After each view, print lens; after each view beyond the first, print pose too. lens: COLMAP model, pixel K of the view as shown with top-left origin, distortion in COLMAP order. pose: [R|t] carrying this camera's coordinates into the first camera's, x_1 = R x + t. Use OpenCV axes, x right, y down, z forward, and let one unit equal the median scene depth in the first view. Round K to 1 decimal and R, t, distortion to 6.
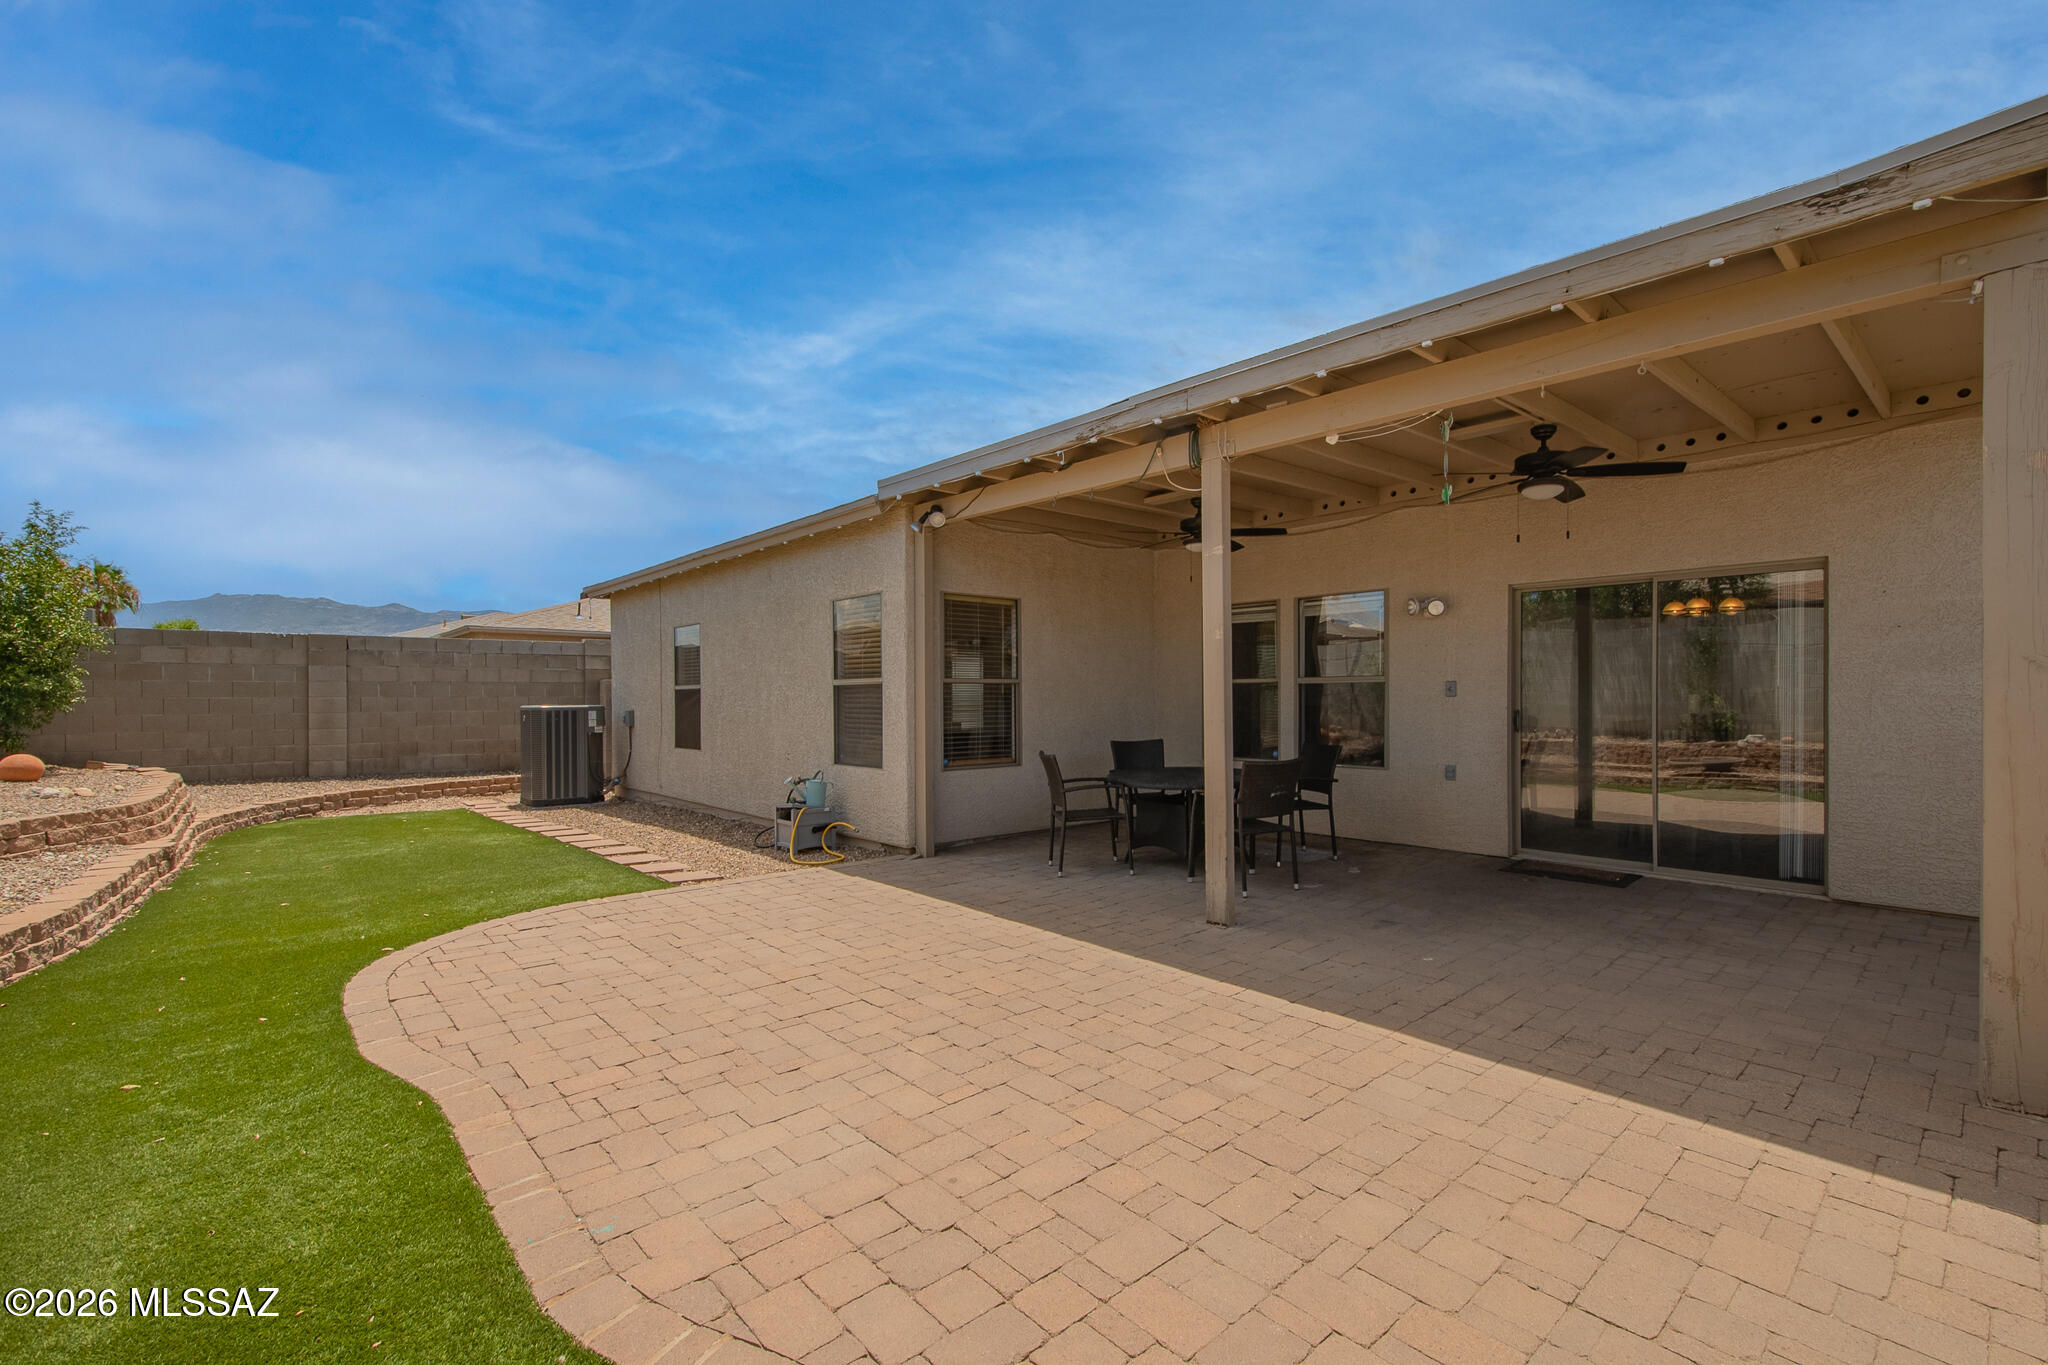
lens RADIAL K [[895.0, 0, 1039.9], [0, 895.0, 683.1], [0, 0, 1]] dist [0.010057, -0.000239]
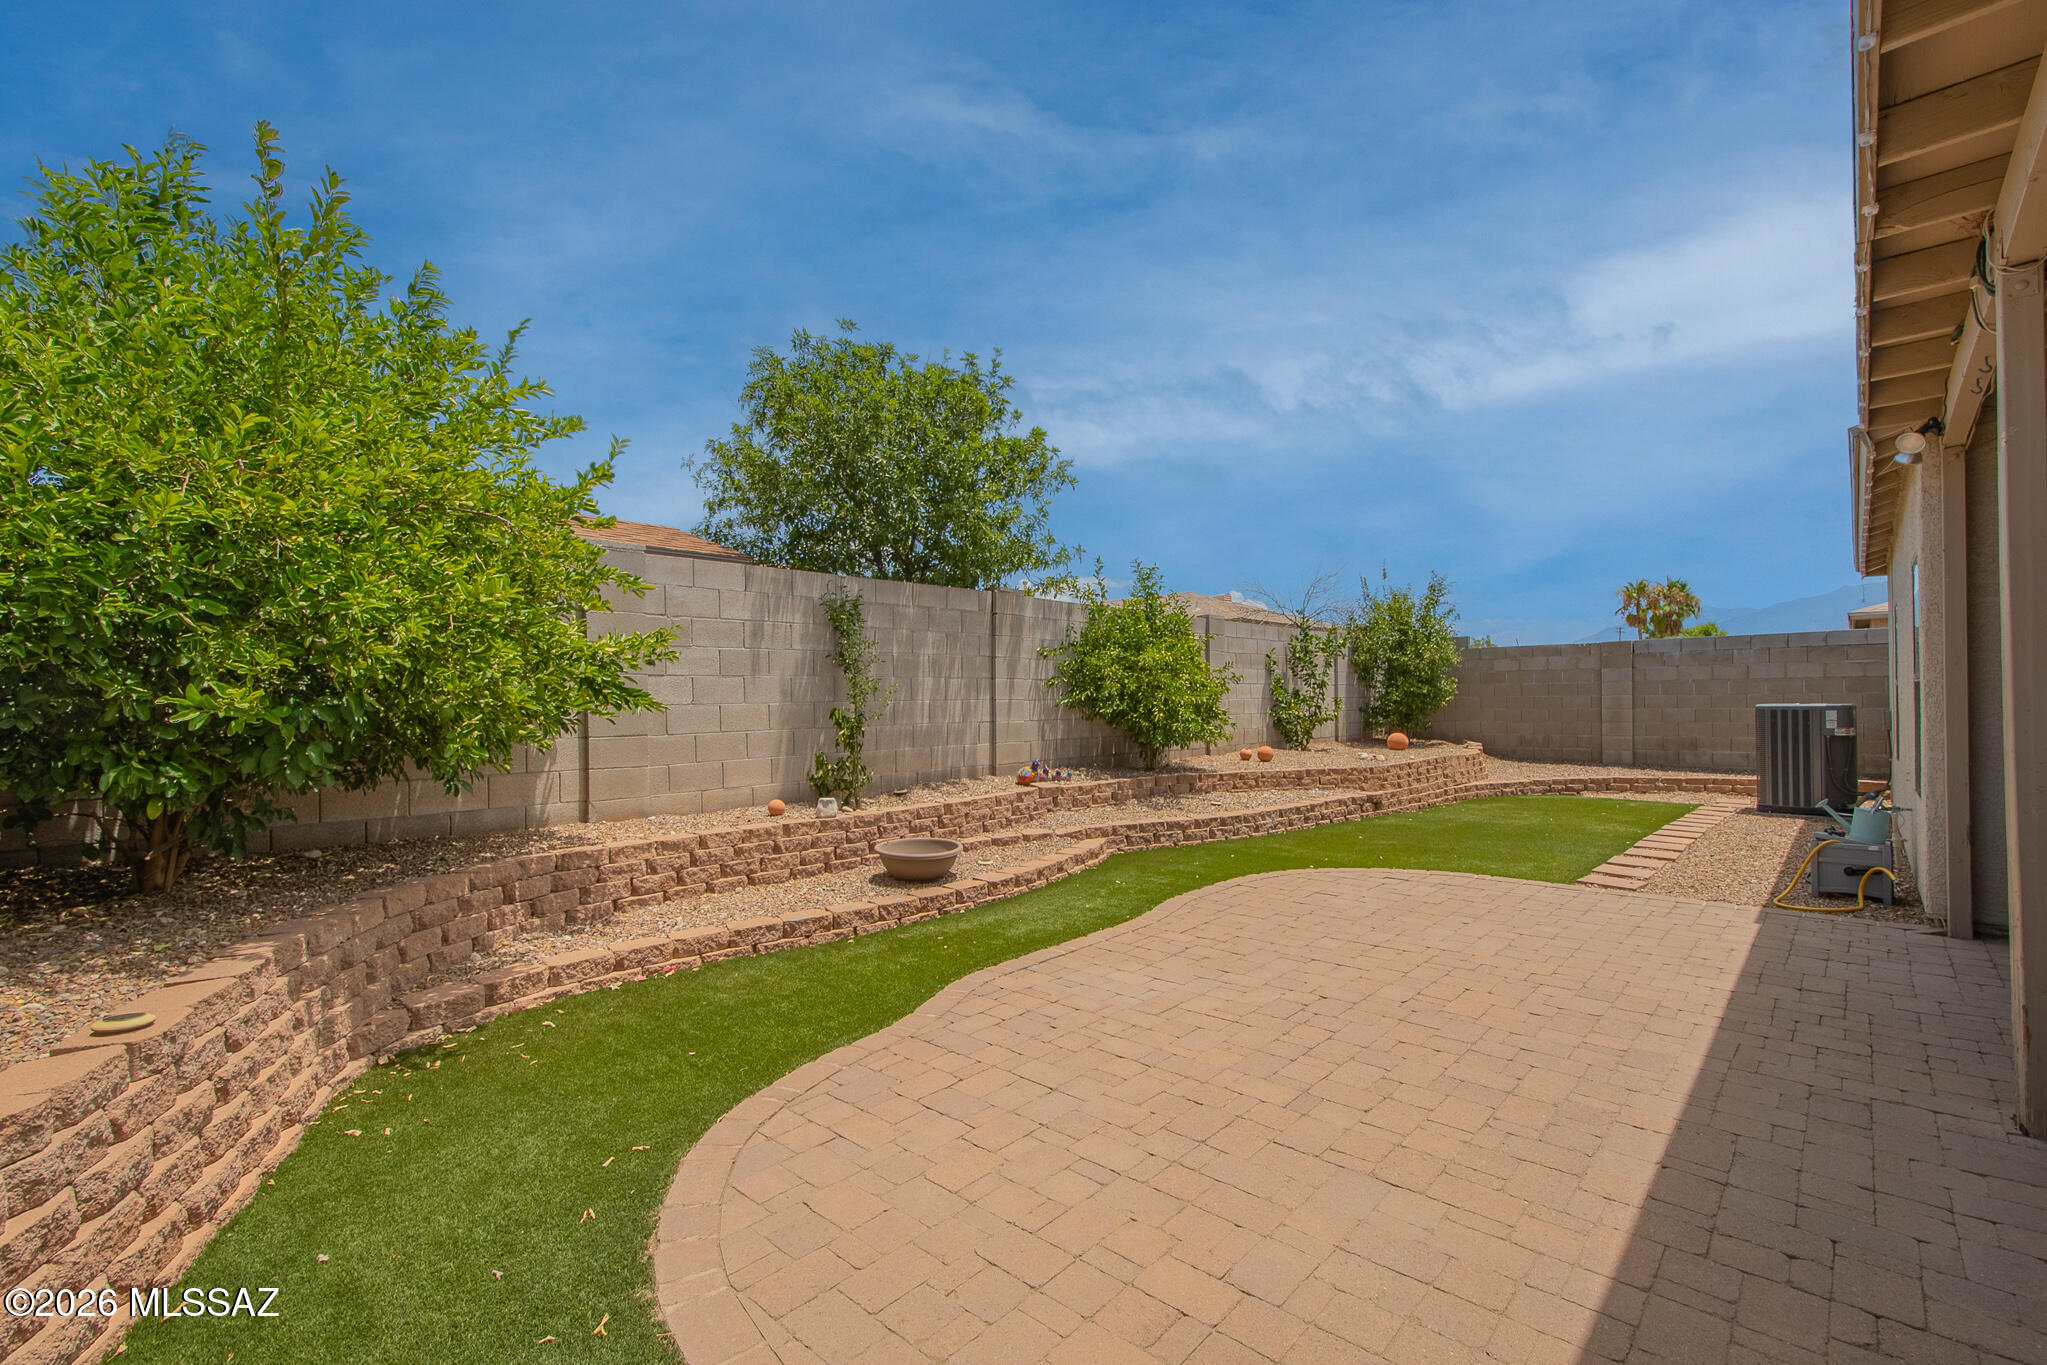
lens RADIAL K [[894.6, 0, 1039.4], [0, 894.6, 683.1], [0, 0, 1]] dist [0.010057, -0.000239]
pose [[0.102945, -0.016196, -0.994555, 0.559911], [0.026062, 0.999568, -0.013580, -0.007128], [0.994346, -0.024523, 0.103323, 0.287709]]
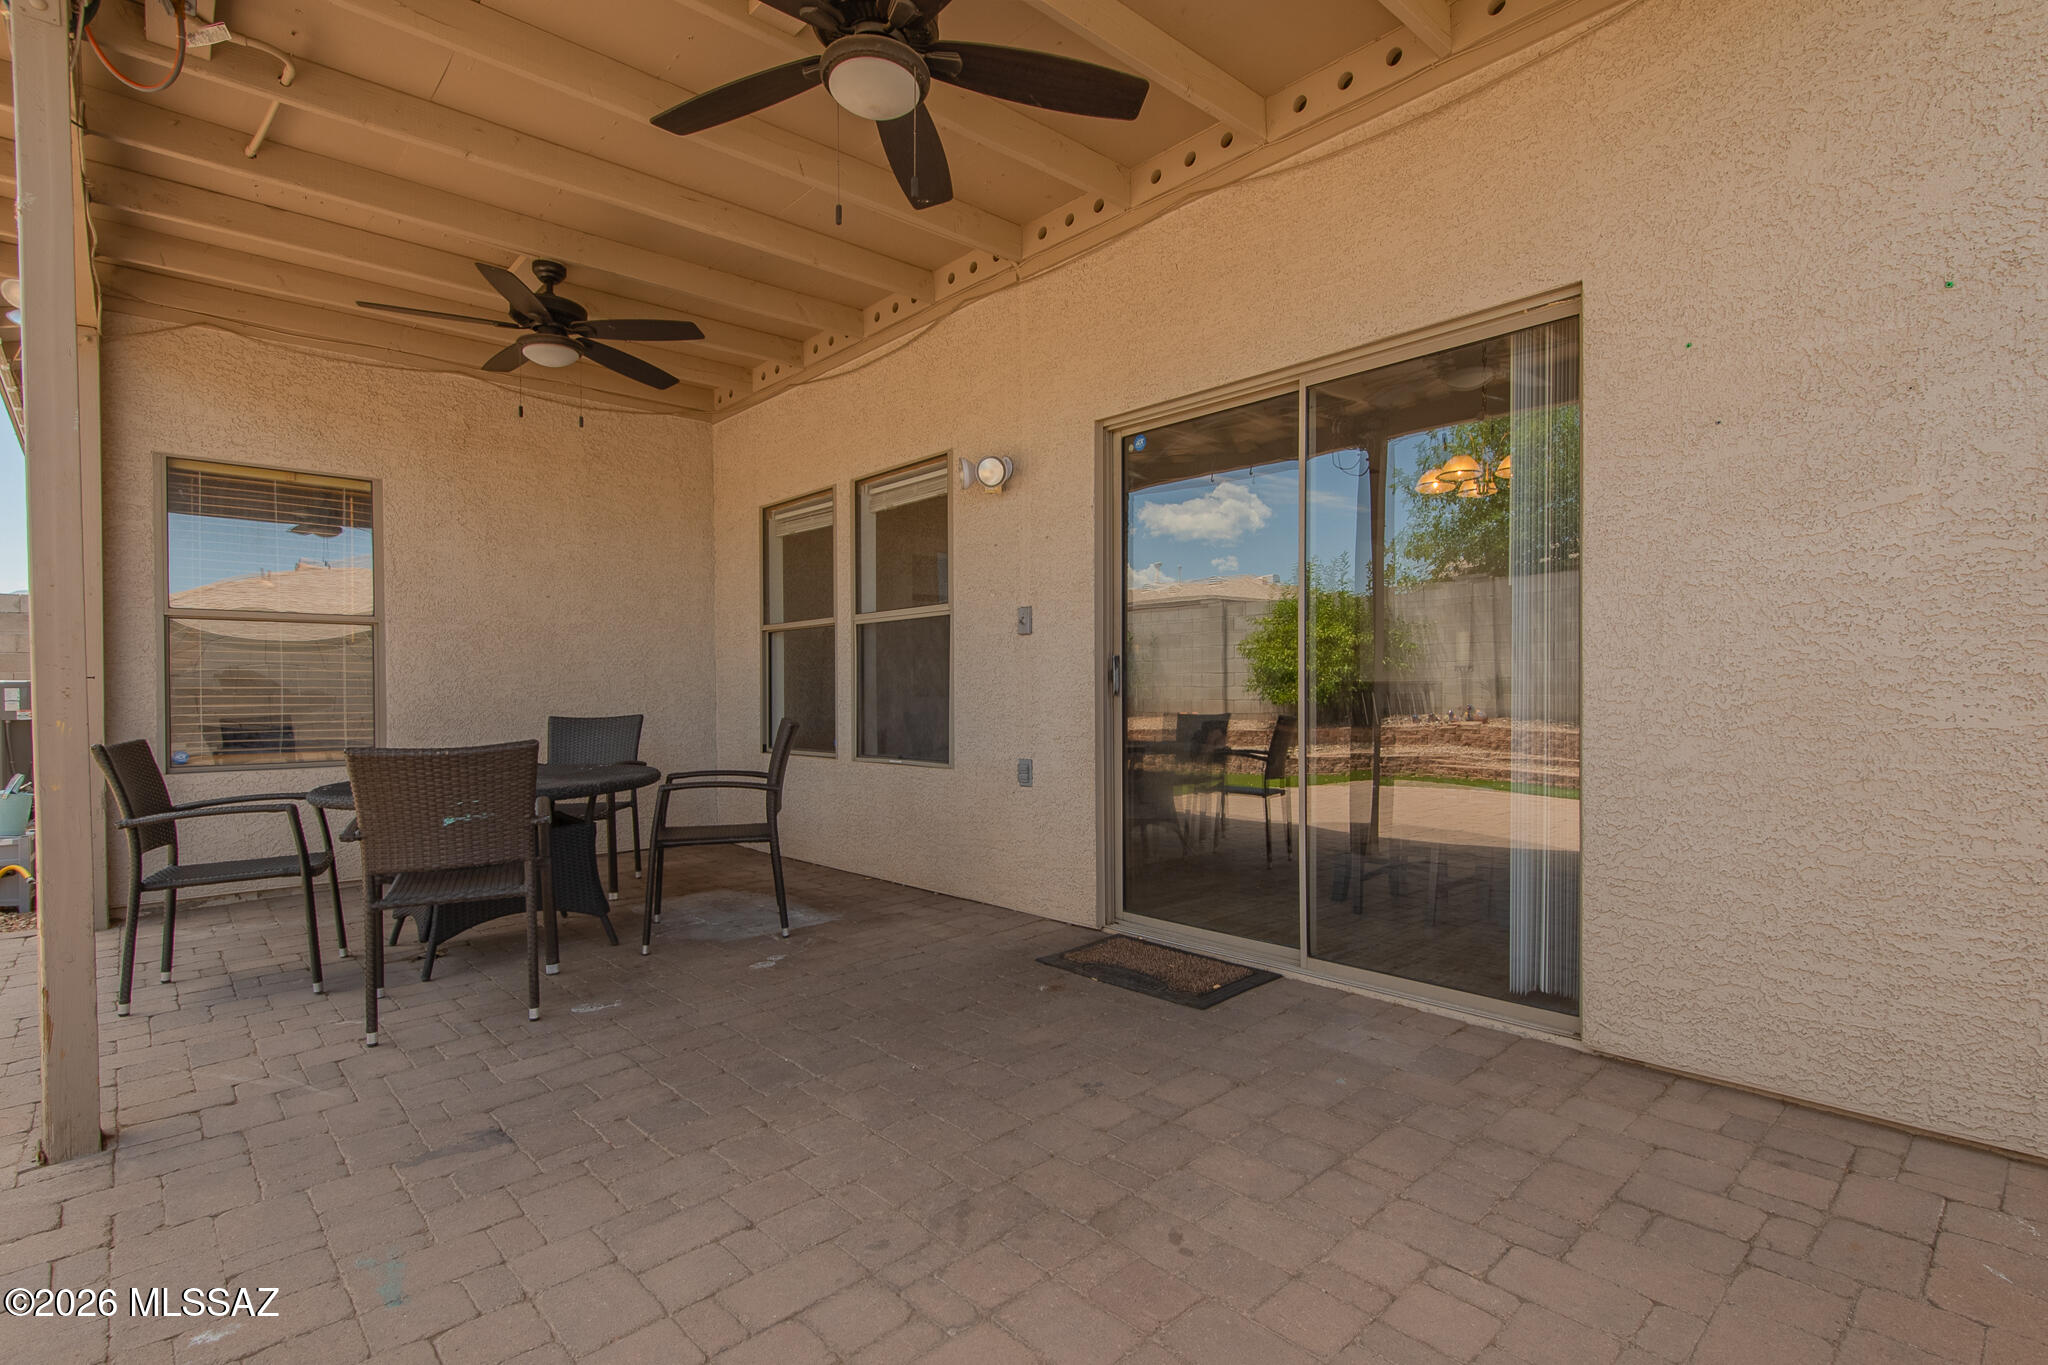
lens RADIAL K [[990.6, 0, 1024.0], [0, 990.6, 682.5], [0, 0, 1]] dist [0.001482, -0.000122]
pose [[0.999945, -0.004556, 0.009437, 0.520411], [0.004477, 0.999954, 0.008425, 0.045592], [-0.009475, -0.008382, 0.999920, 0.449496]]
